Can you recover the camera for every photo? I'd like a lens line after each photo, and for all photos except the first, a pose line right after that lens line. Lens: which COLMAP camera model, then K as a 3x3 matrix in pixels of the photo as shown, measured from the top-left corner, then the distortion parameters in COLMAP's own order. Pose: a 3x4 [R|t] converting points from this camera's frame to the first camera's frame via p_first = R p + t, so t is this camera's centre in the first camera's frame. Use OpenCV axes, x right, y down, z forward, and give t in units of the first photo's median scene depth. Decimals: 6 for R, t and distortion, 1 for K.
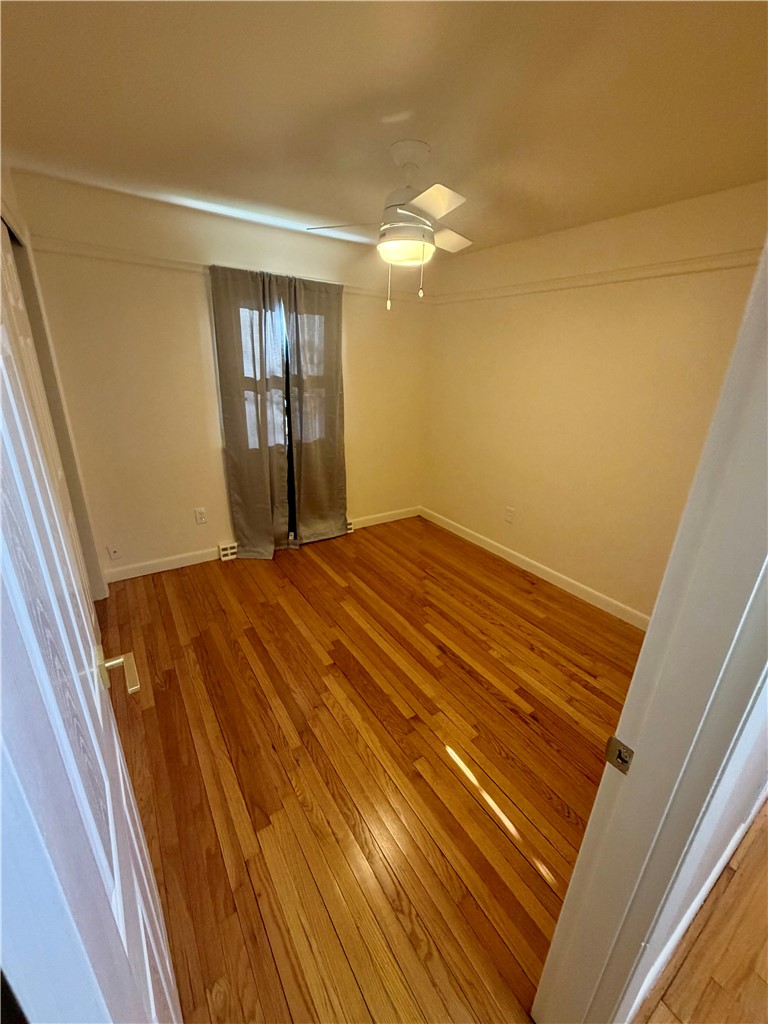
lens RADIAL K [[411.4, 0, 384.0], [0, 411.4, 512.0], [0, 0, 1]] dist [0.000659, -0.000140]
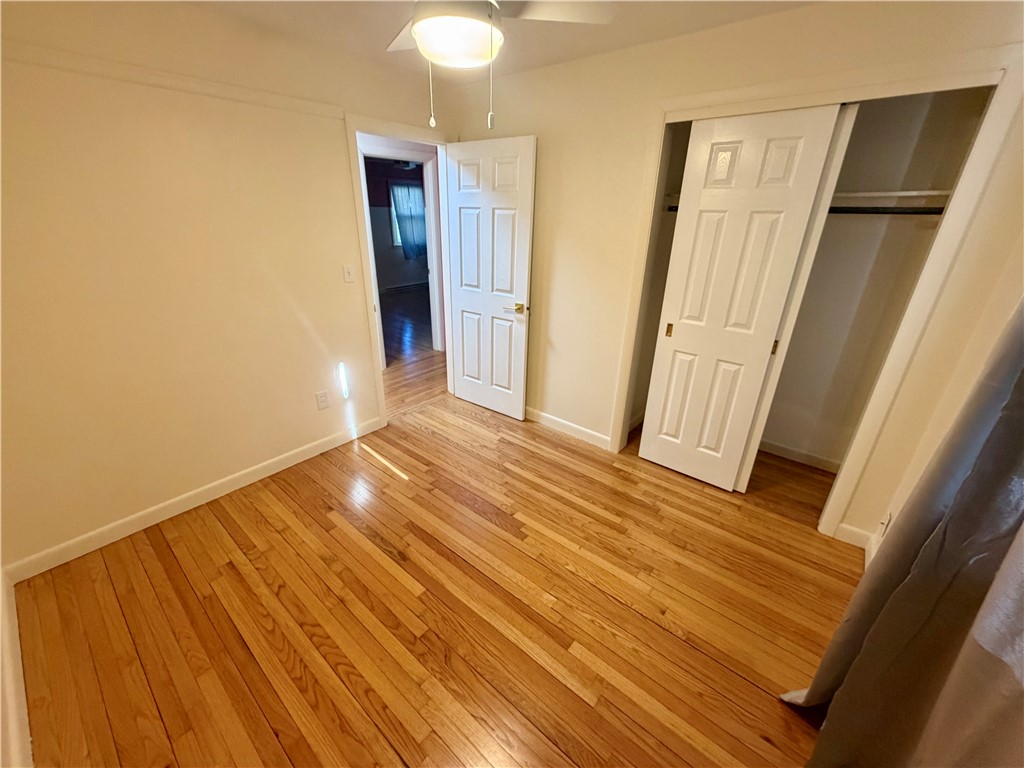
lens RADIAL K [[411.4, 0, 512.0], [0, 411.4, 384.0], [0, 0, 1]] dist [0.000659, -0.000140]
pose [[-0.955702, 0.062906, -0.287536, 0.159260], [-0.150823, 0.734234, 0.661931, -0.572310], [0.252758, 0.675976, -0.692221, 1.521929]]
